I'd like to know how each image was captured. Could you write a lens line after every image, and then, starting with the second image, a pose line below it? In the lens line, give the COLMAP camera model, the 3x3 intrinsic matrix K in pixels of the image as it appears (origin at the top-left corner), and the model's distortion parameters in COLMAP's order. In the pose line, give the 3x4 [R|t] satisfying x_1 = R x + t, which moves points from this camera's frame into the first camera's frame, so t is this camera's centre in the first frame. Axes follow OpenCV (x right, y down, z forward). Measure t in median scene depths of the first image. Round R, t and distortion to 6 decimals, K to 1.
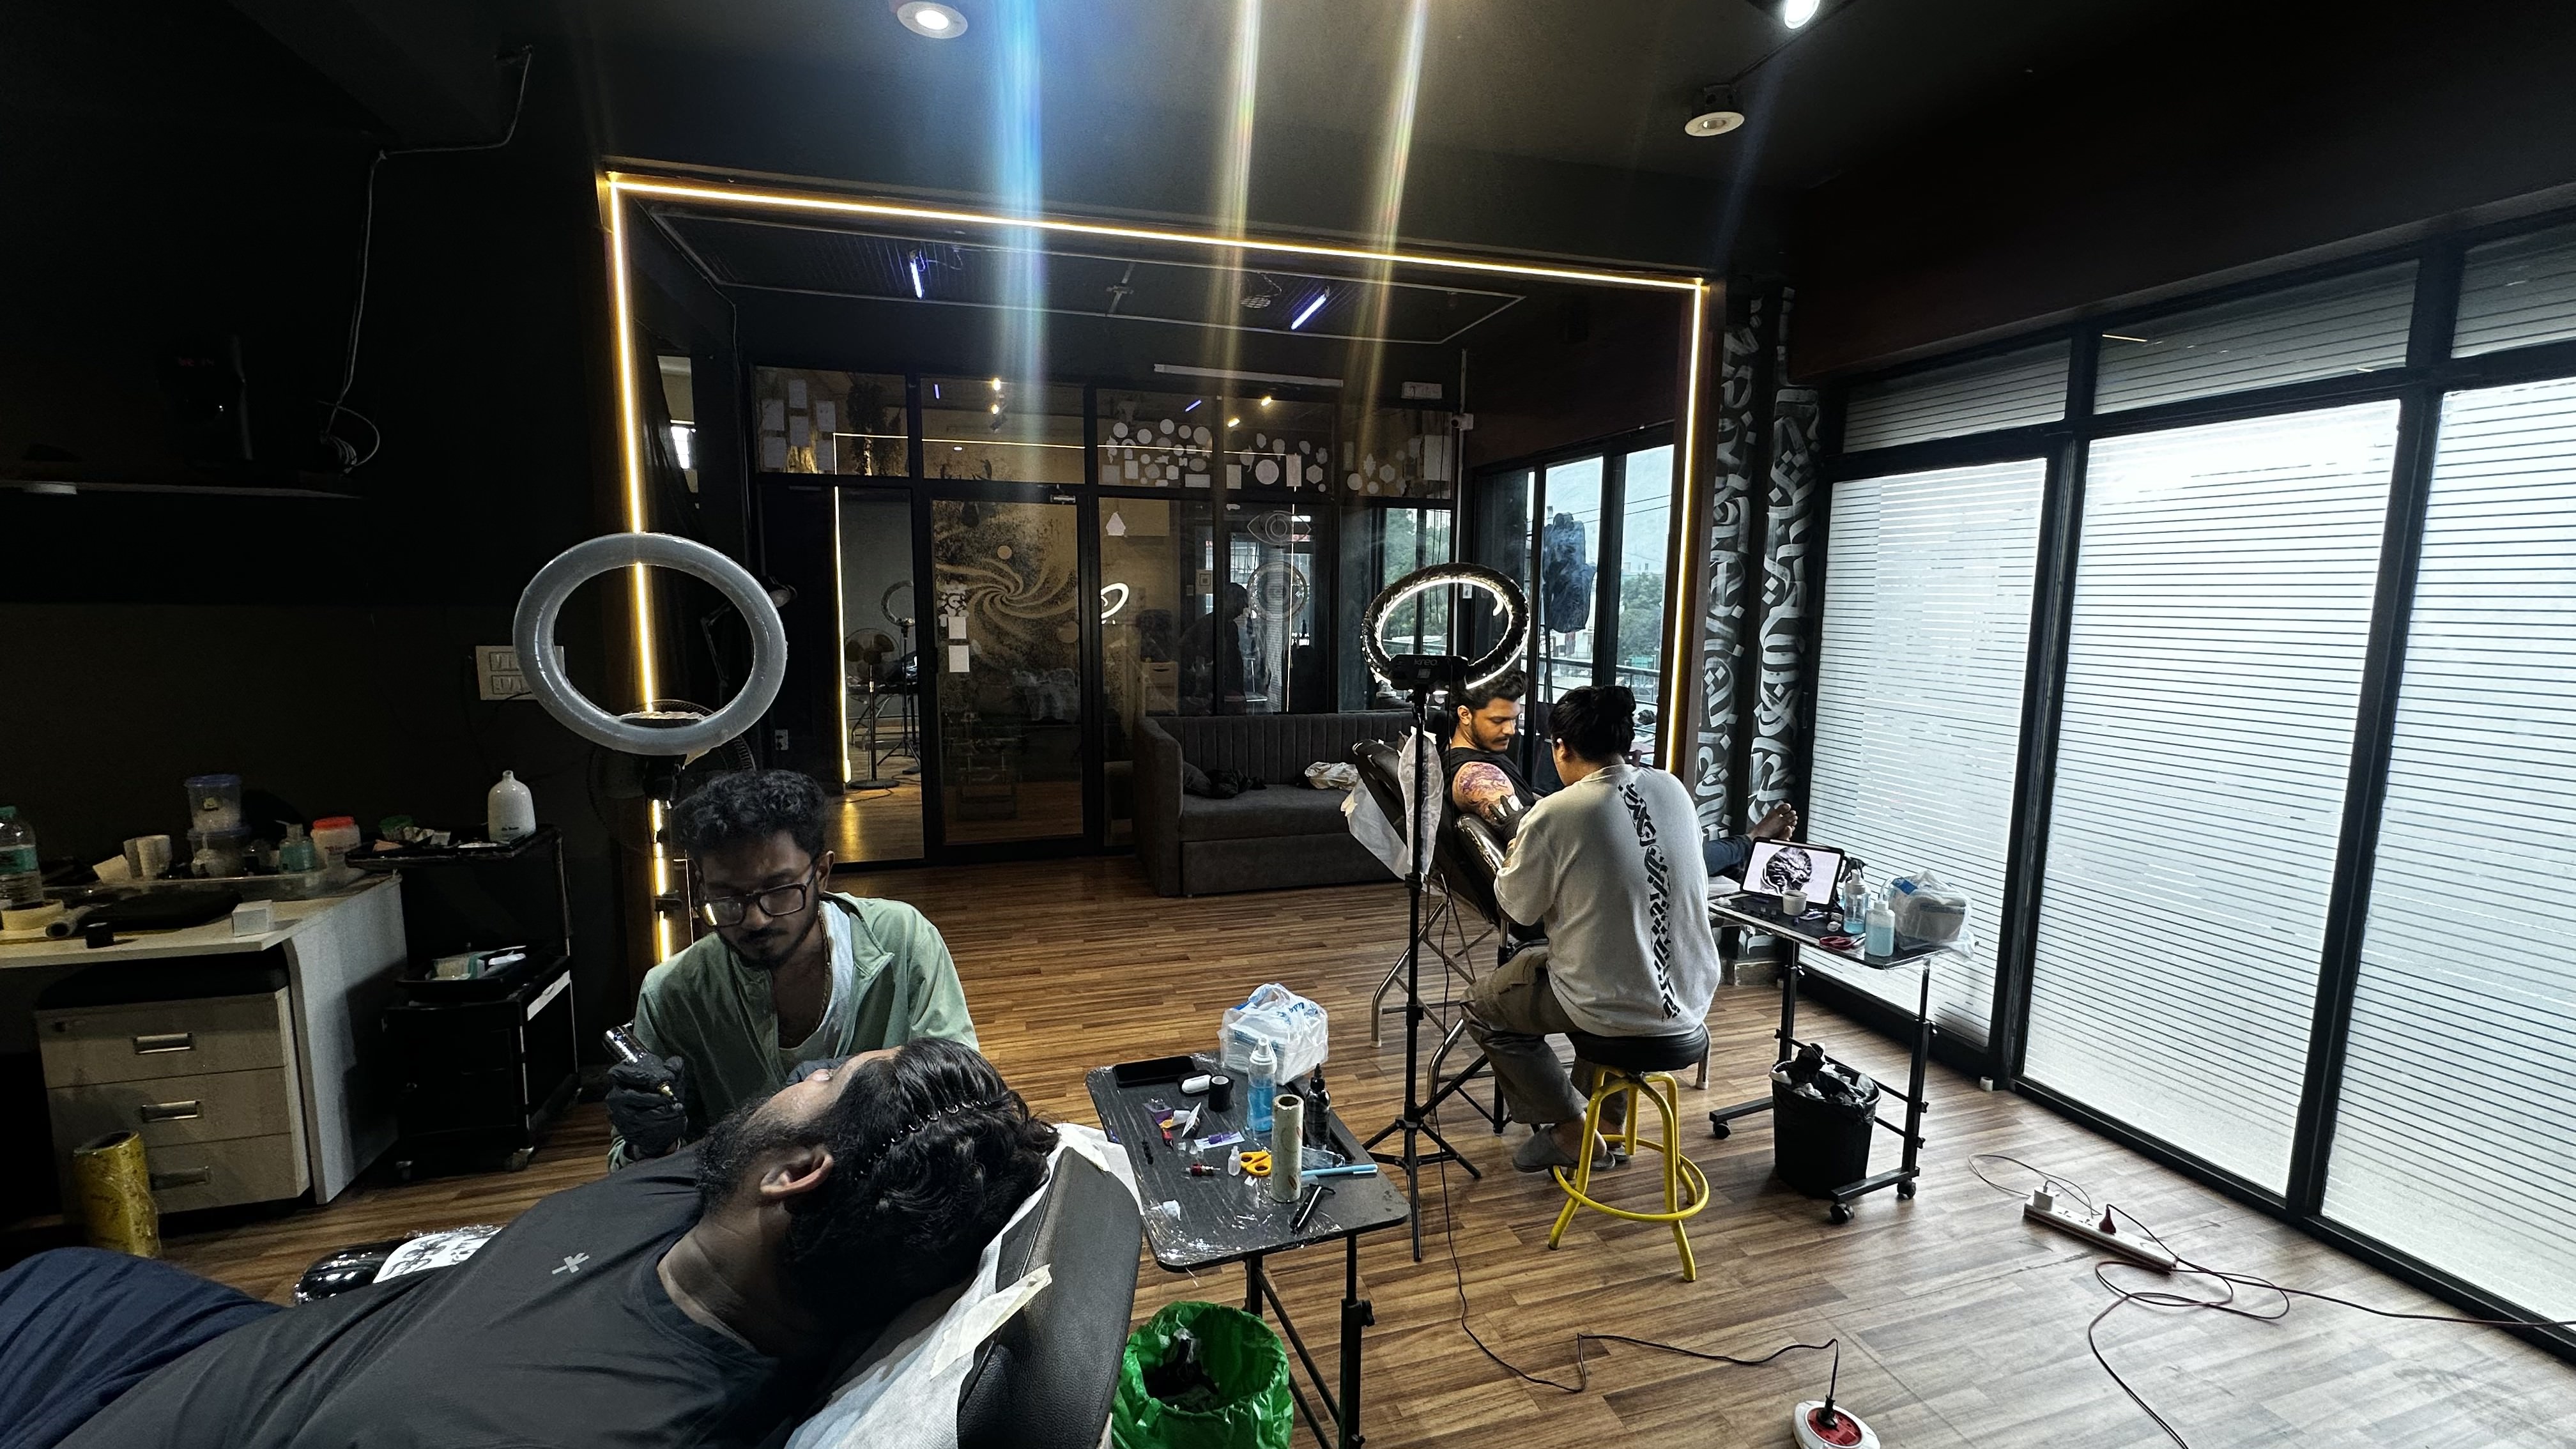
lens RADIAL K [[1027.1, 0, 1288.0], [0, 1027.1, 724.5], [0, 0, 1]] dist [0.001126, 0.000089]
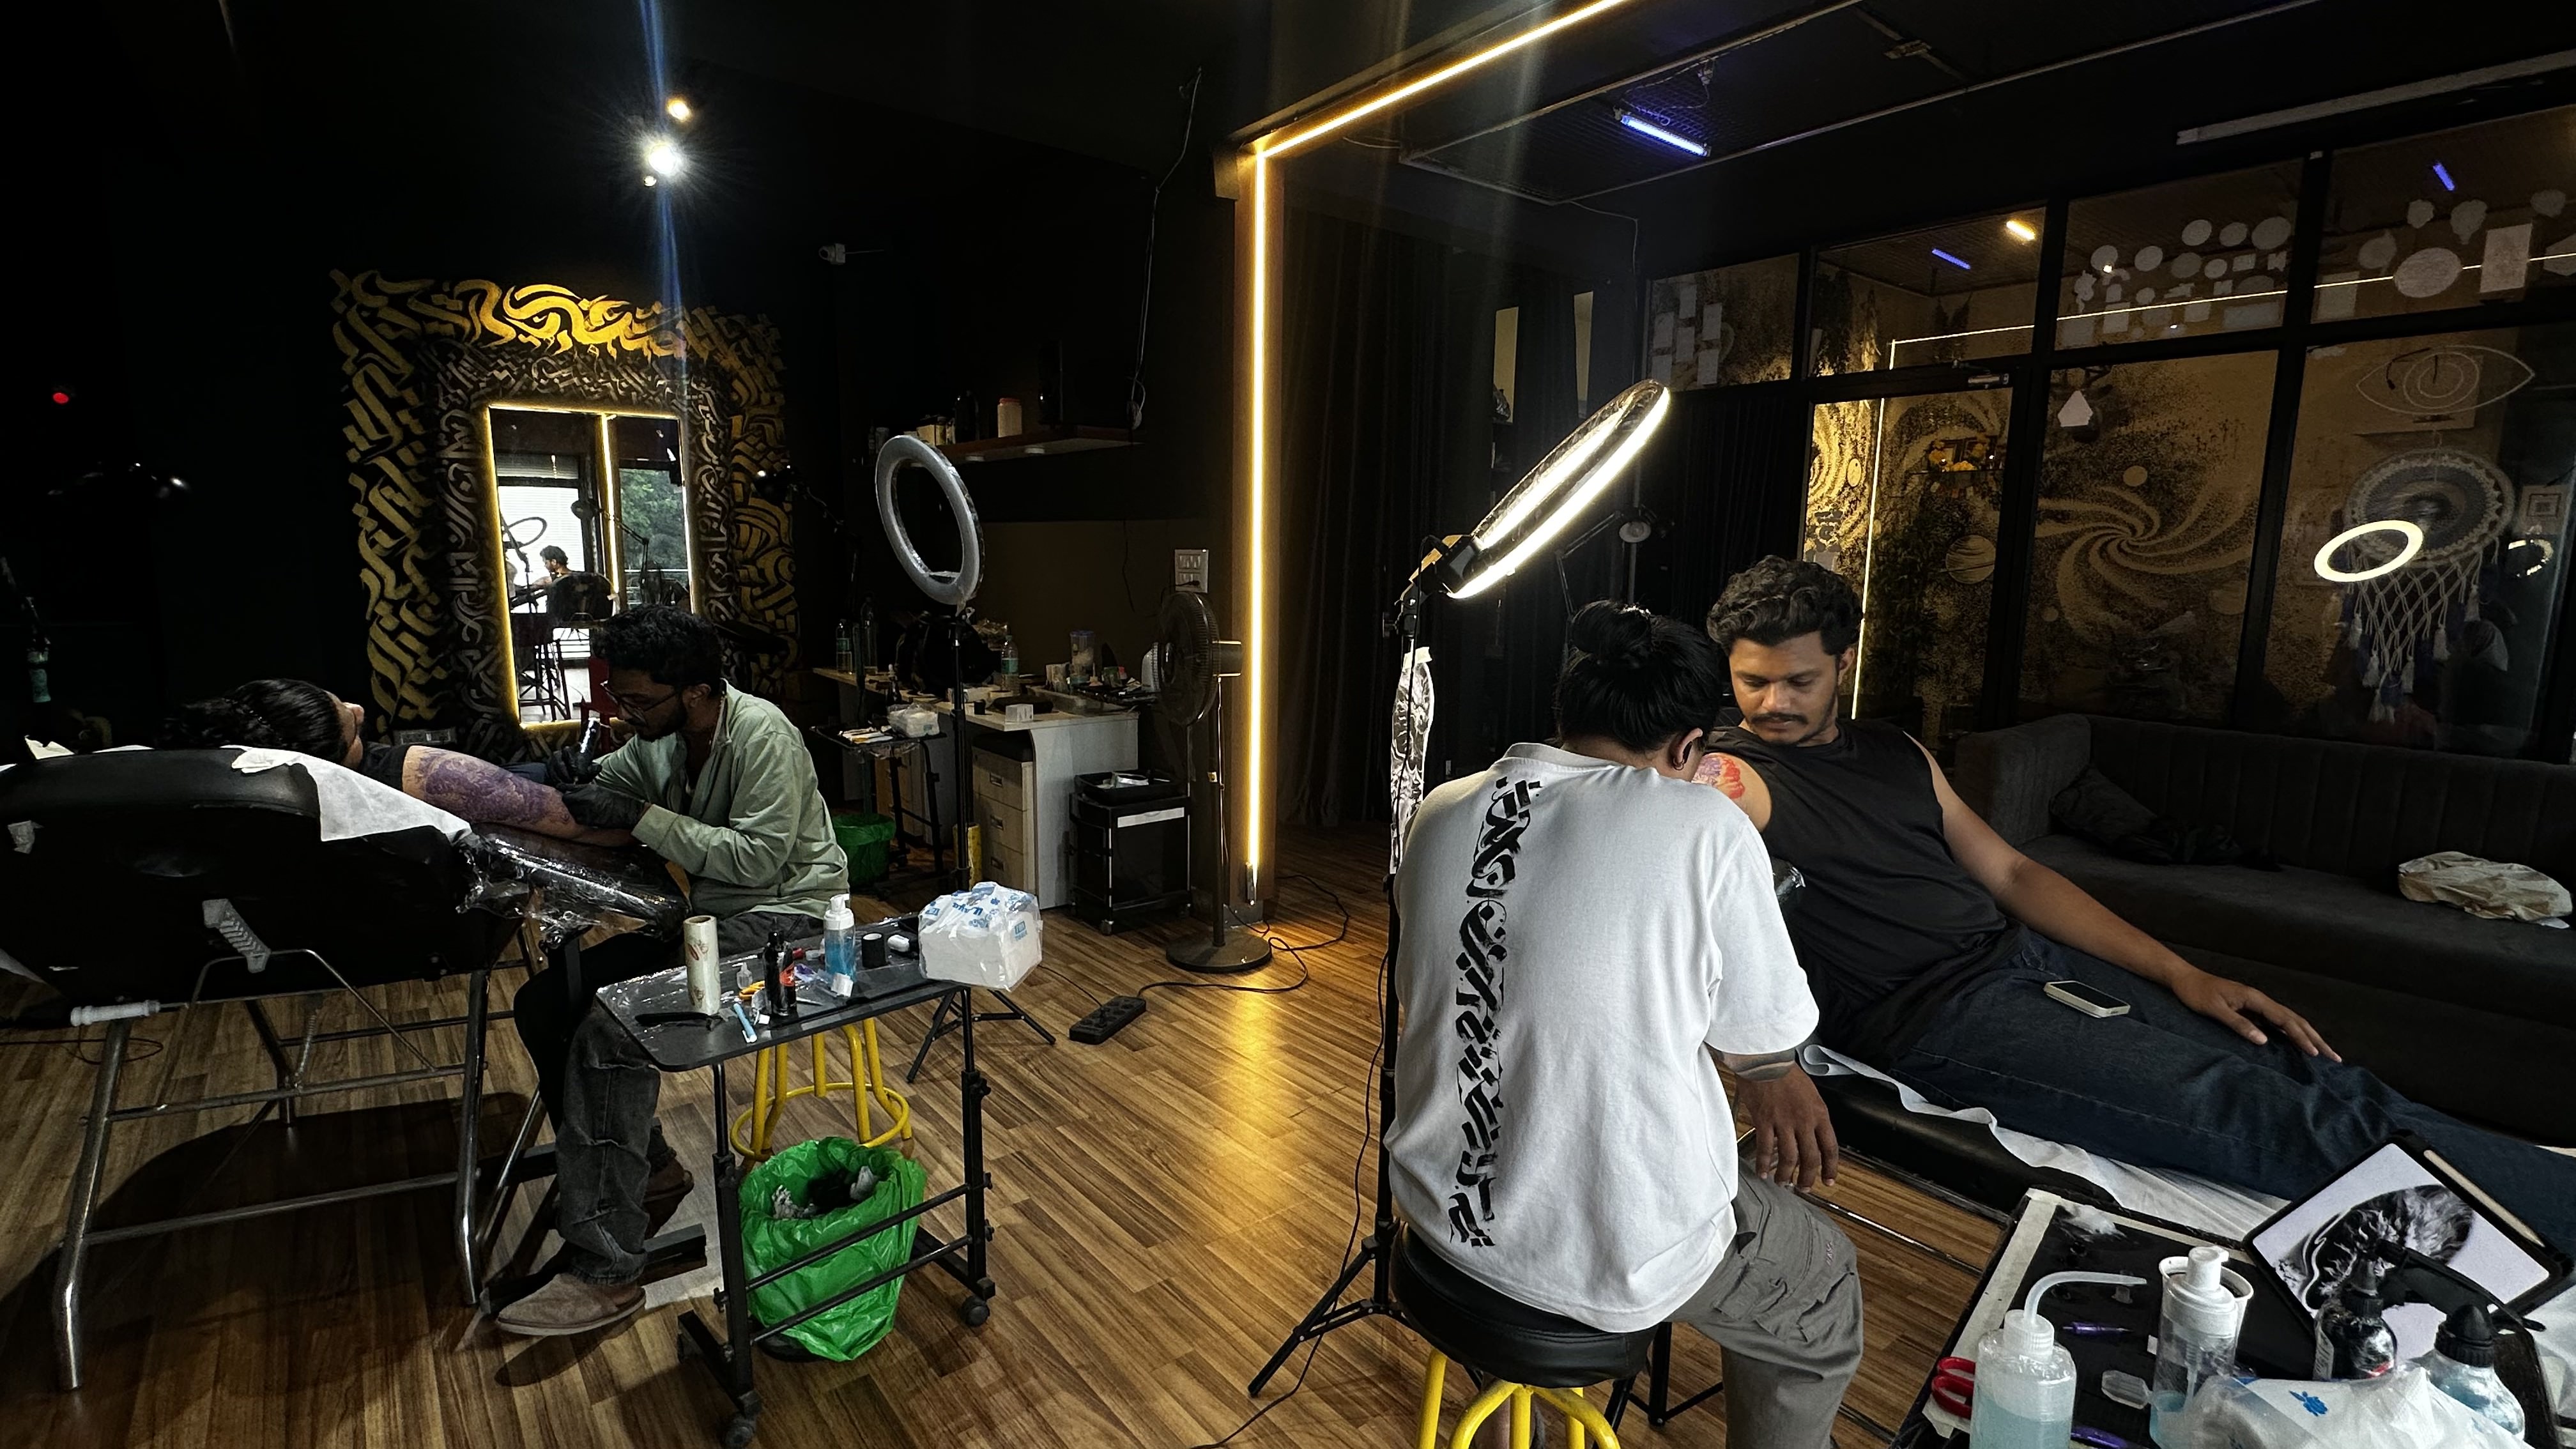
lens RADIAL K [[1173.5, 0, 1288.0], [0, 1173.5, 724.5], [0, 0, 1]] dist [-0.003624, 0.000983]
pose [[0.383885, 0.128664, -0.914373, 0.333509], [-0.127166, 0.988176, 0.085660, -0.000897], [0.914583, 0.083394, 0.395707, 0.275165]]
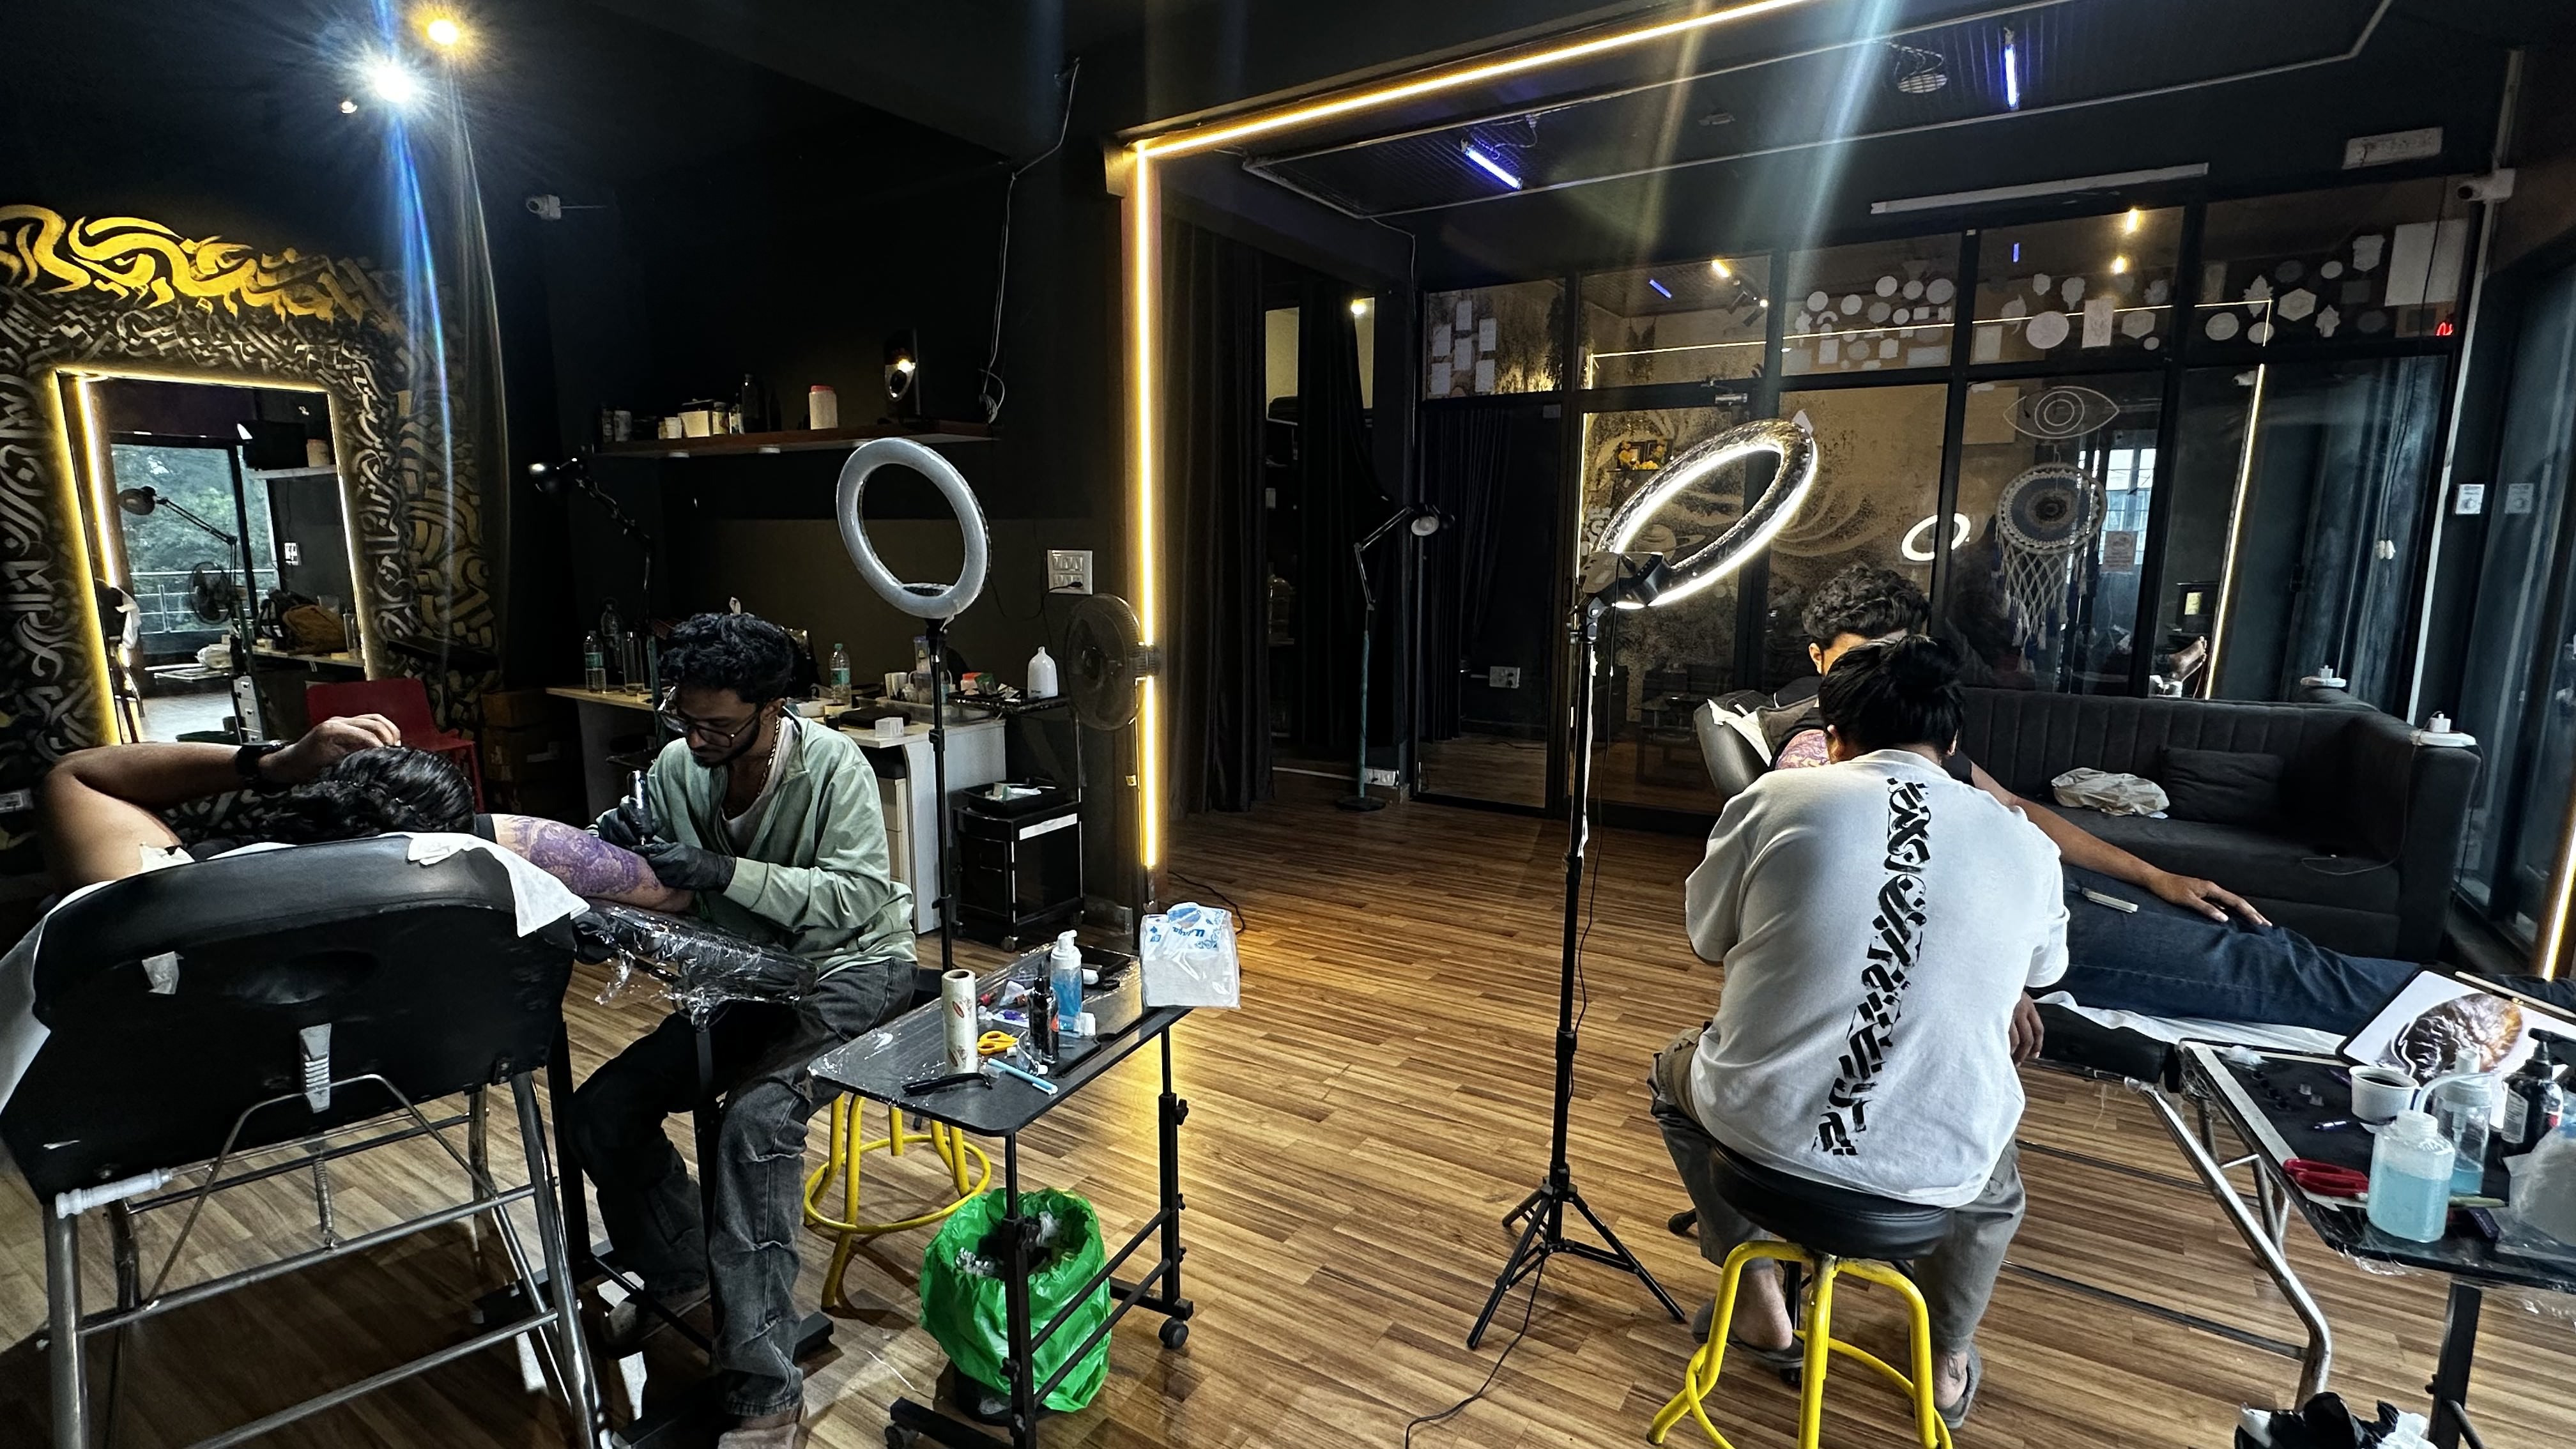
lens RADIAL K [[1173.5, 0, 1288.0], [0, 1173.5, 724.5], [0, 0, 1]] dist [-0.003624, 0.000983]
pose [[0.657776, 0.110517, -0.745061, 0.260268], [-0.093778, 0.993497, 0.064577, 0.008537], [0.747353, 0.027393, 0.663862, 0.127546]]
